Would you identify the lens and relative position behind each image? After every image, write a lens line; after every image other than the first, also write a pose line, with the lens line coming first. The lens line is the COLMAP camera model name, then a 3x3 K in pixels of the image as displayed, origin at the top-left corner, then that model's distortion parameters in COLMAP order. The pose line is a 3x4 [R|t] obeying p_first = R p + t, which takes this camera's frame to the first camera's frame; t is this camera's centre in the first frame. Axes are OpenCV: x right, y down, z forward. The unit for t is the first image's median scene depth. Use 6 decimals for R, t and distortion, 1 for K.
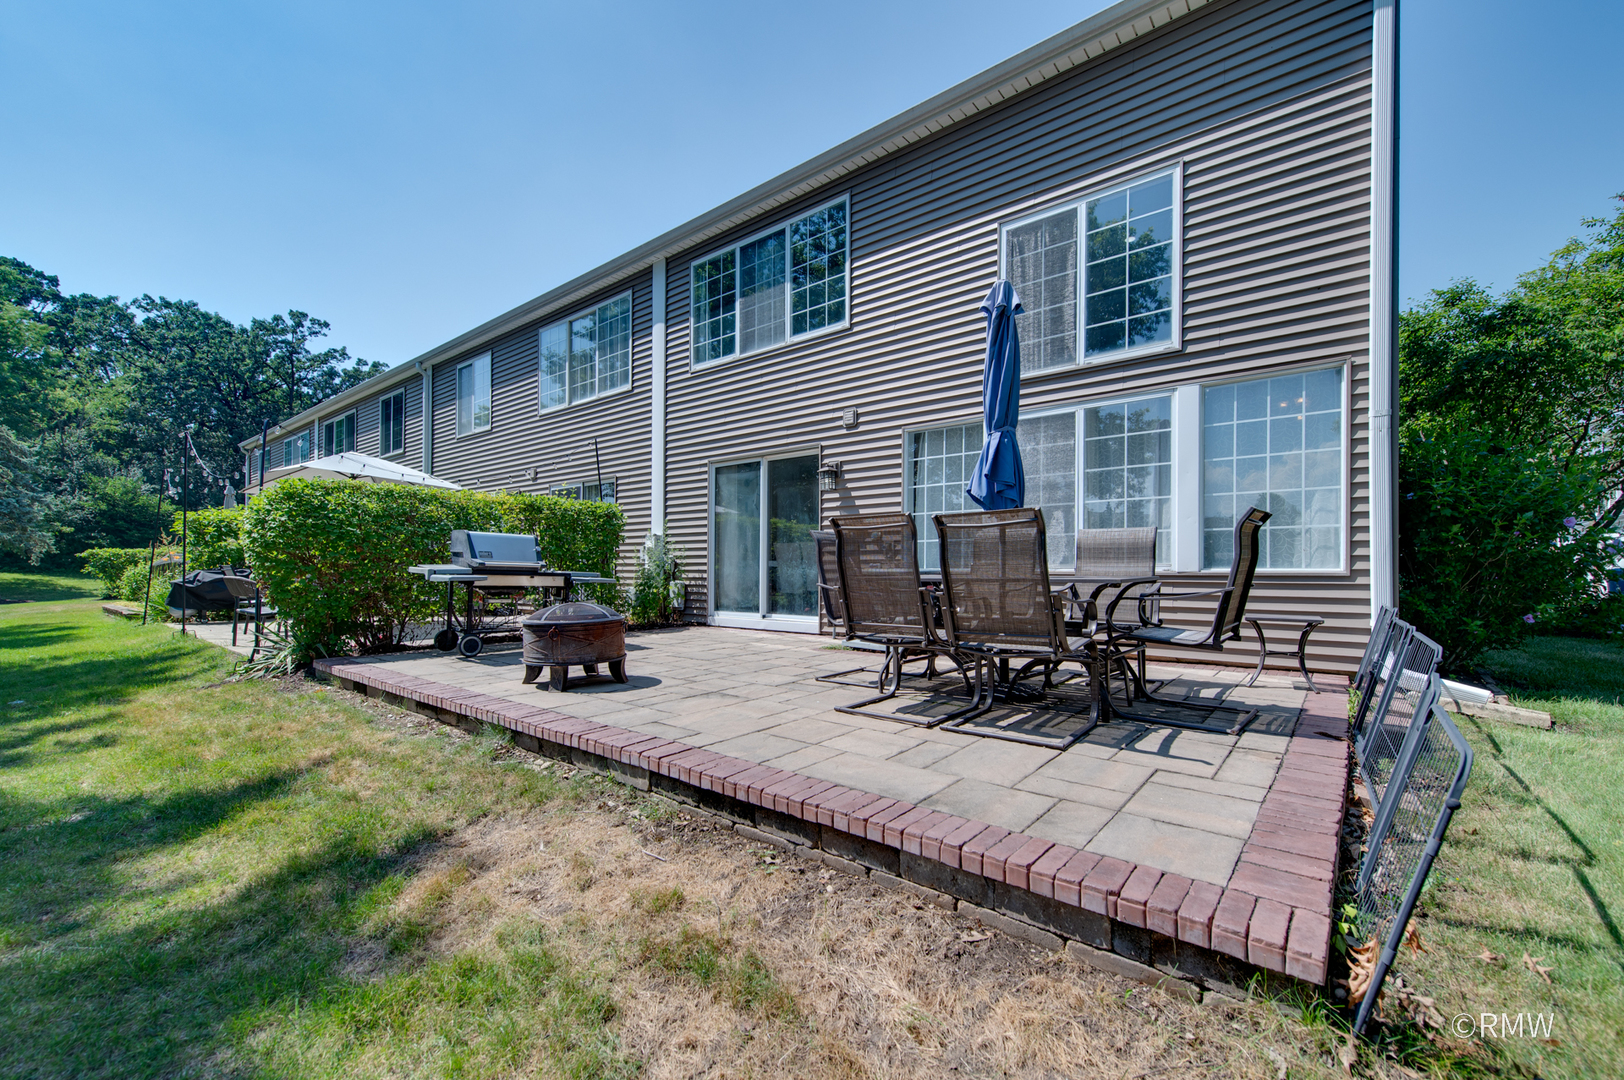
lens RADIAL K [[649.4, 0, 813.6], [0, 649.4, 565.8], [0, 0, 1]] dist [0.010874, -0.003091]
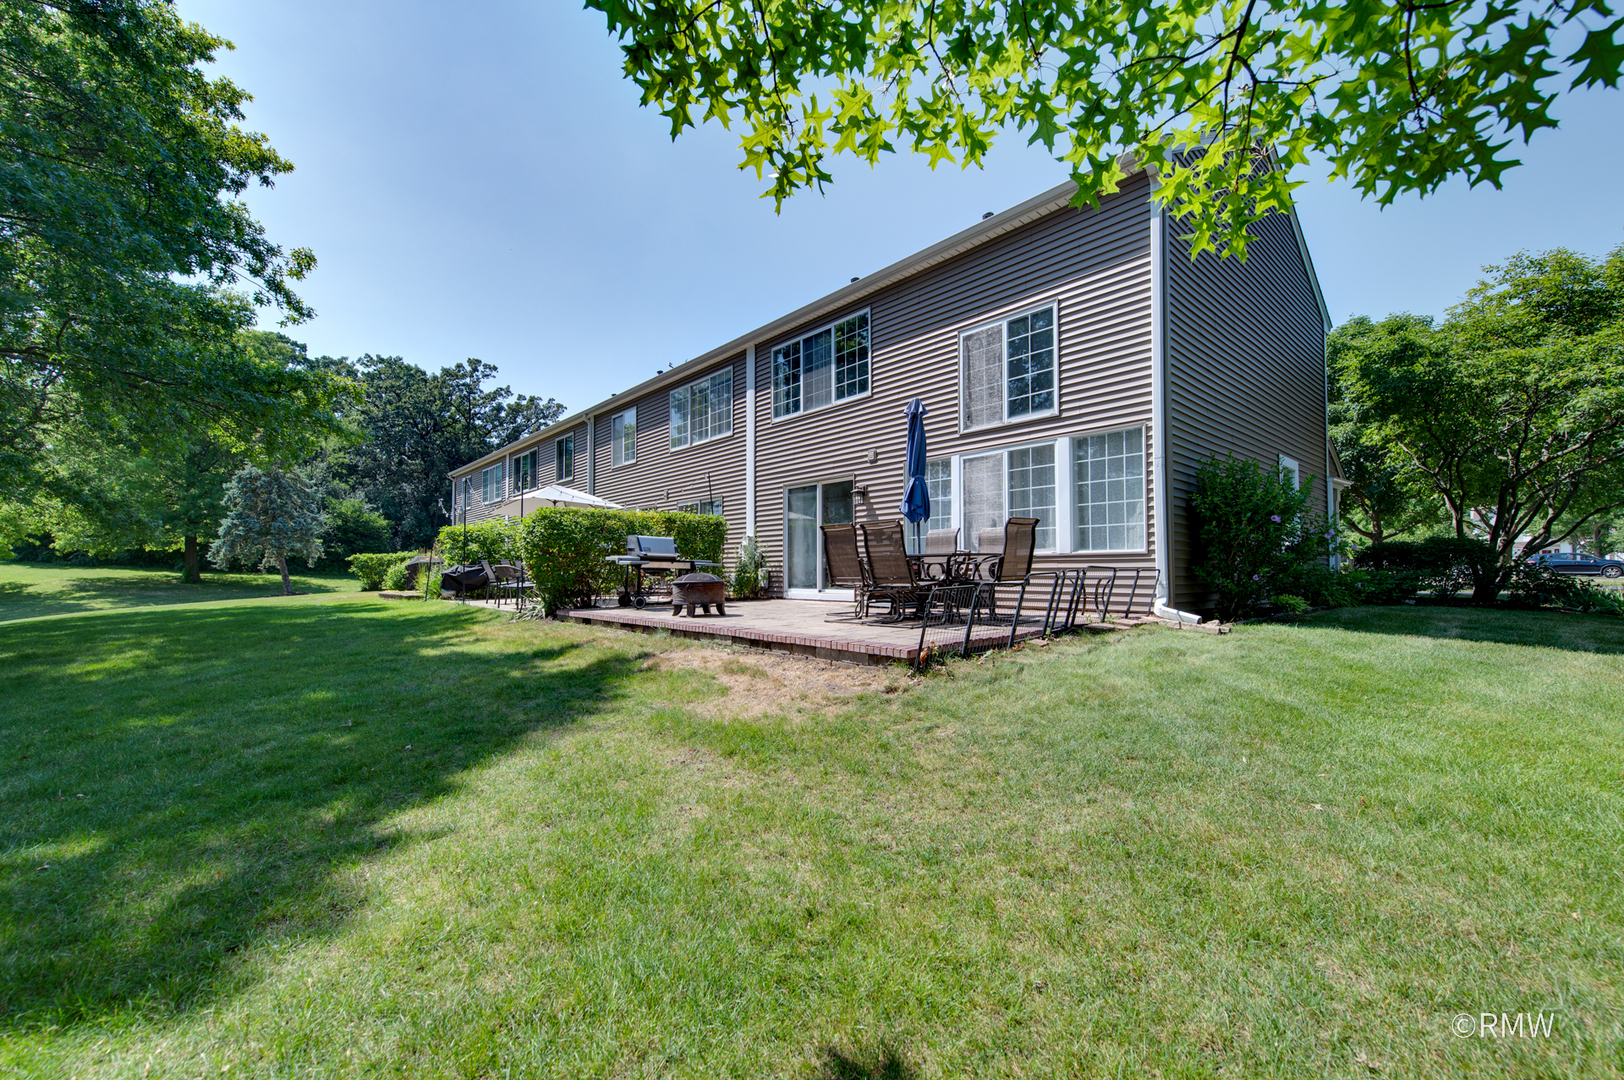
lens RADIAL K [[649.4, 0, 811.9], [0, 649.4, 545.9], [0, 0, 1]] dist [0.010874, -0.003091]
pose [[0.986165, -0.014199, -0.165158, 0.135384], [0.008834, 0.999411, -0.033174, 0.022792], [0.165531, 0.031256, 0.985709, -0.404691]]
